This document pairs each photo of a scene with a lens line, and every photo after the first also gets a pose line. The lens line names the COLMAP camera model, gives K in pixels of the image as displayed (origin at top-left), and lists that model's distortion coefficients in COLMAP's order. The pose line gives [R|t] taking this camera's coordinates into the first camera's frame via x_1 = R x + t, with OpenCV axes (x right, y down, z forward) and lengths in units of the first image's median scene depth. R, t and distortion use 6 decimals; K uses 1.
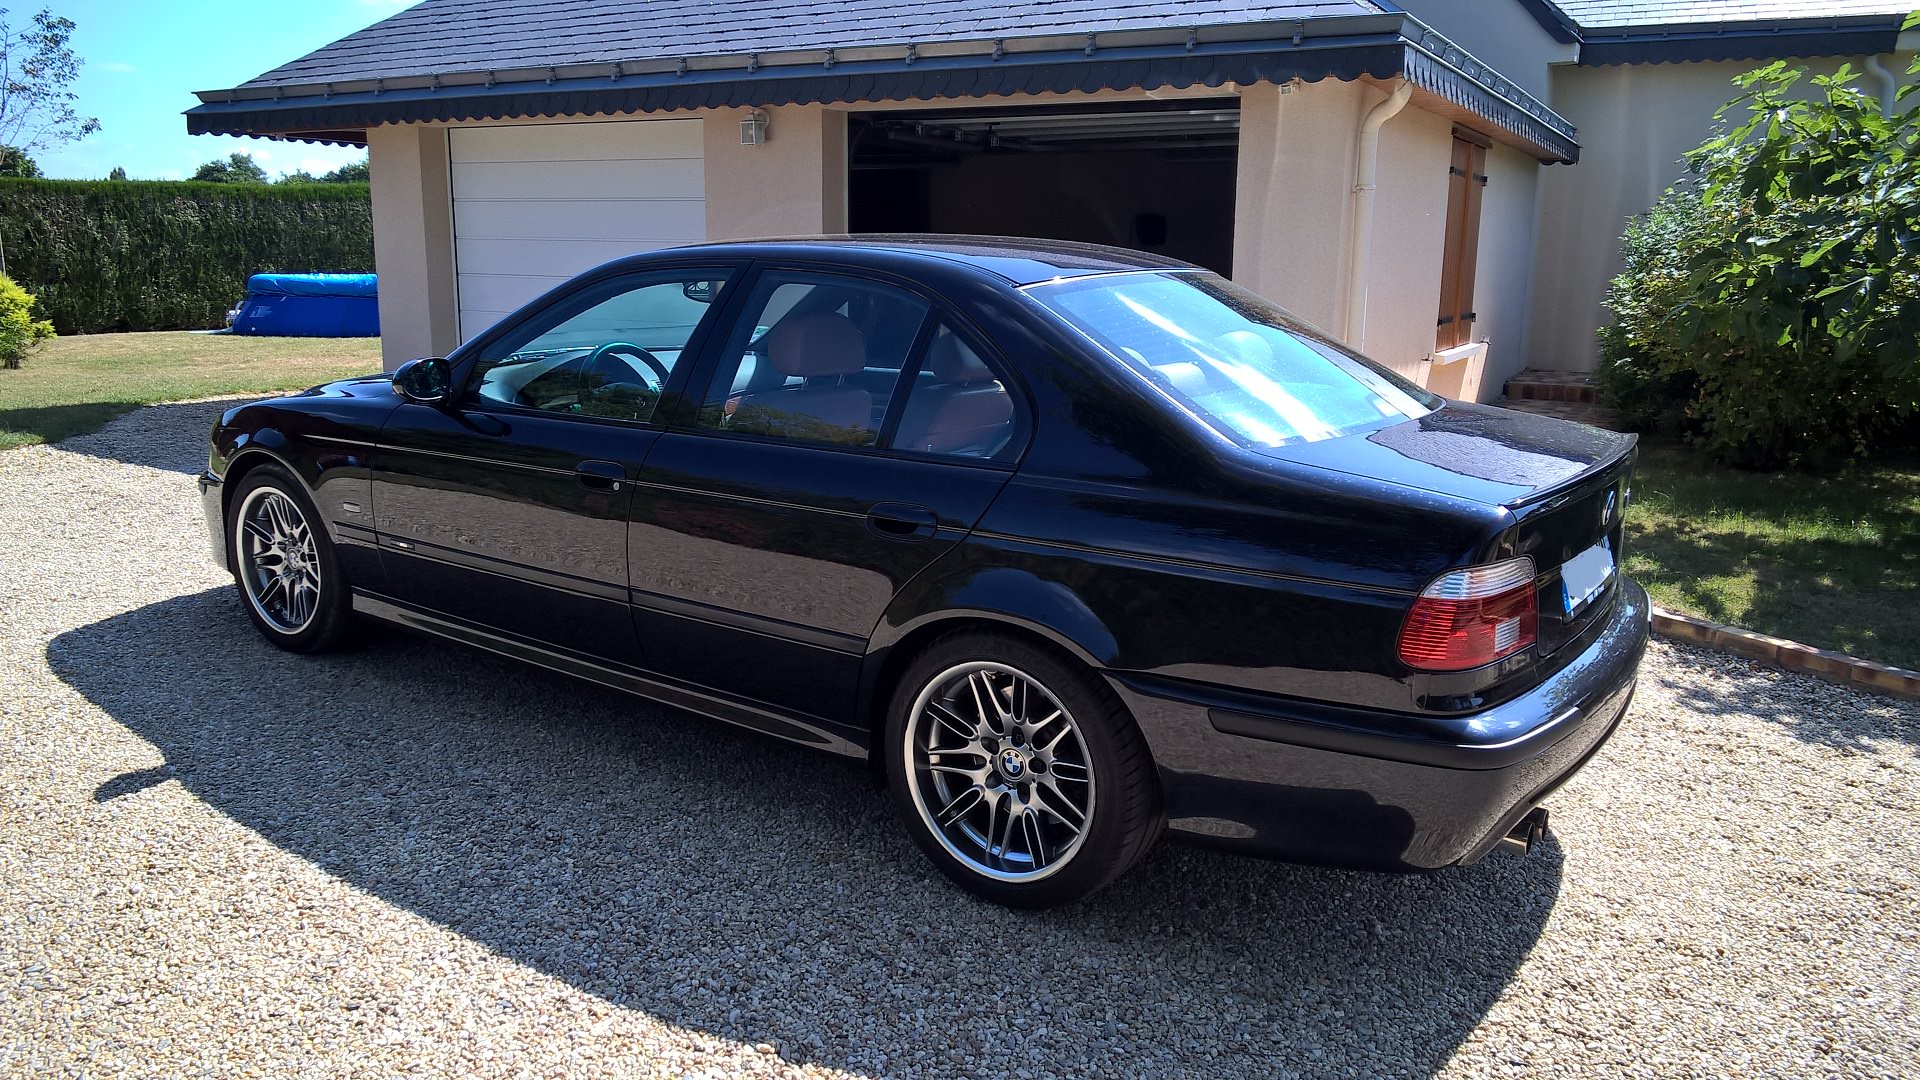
lens RADIAL K [[1398.4, 0, 960.0], [0, 1398.4, 540.0], [0, 0, 1]] dist [0.002751, -0.001246]
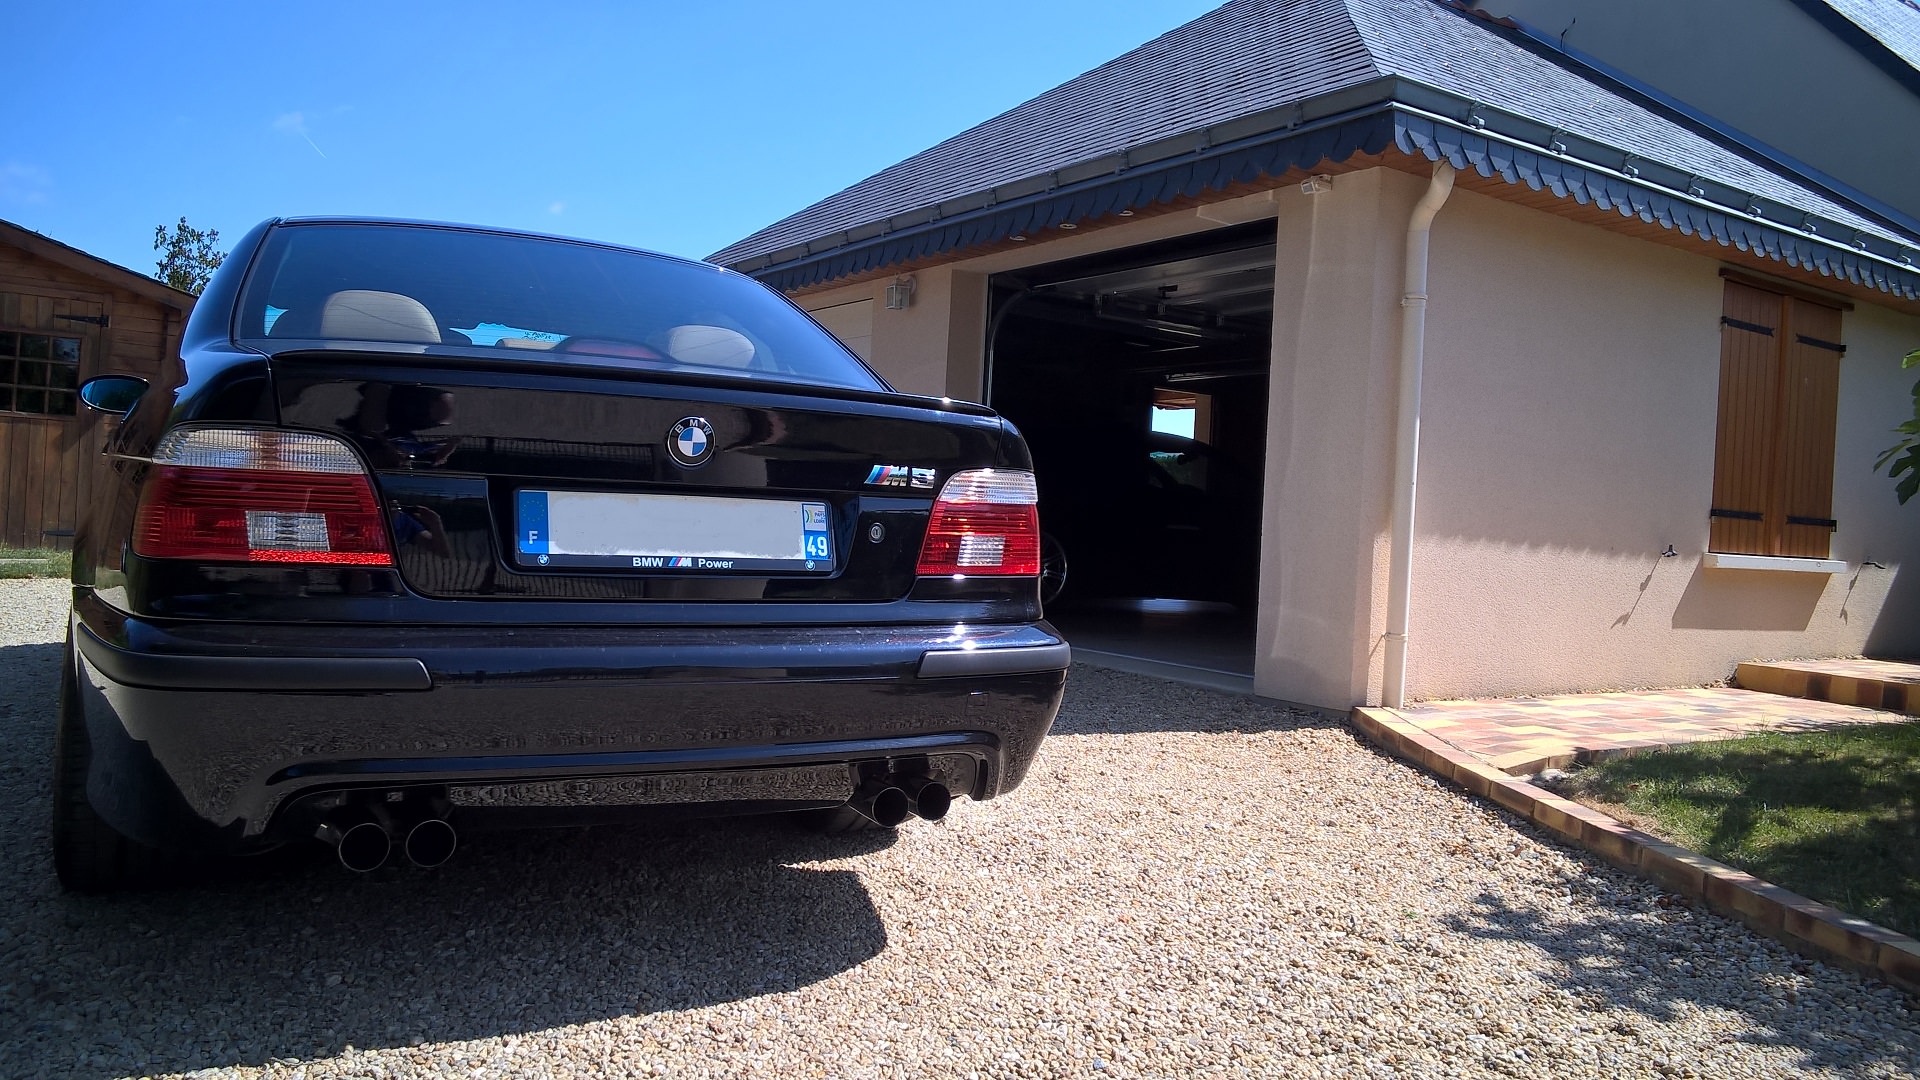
lens RADIAL K [[1398.4, 0, 960.0], [0, 1398.4, 540.0], [0, 0, 1]] dist [0.002751, -0.001246]
pose [[0.893015, 0.036953, -0.448507, 0.459891], [-0.128898, 0.975871, -0.176244, 0.068626], [0.431172, 0.215200, 0.876230, 0.220019]]
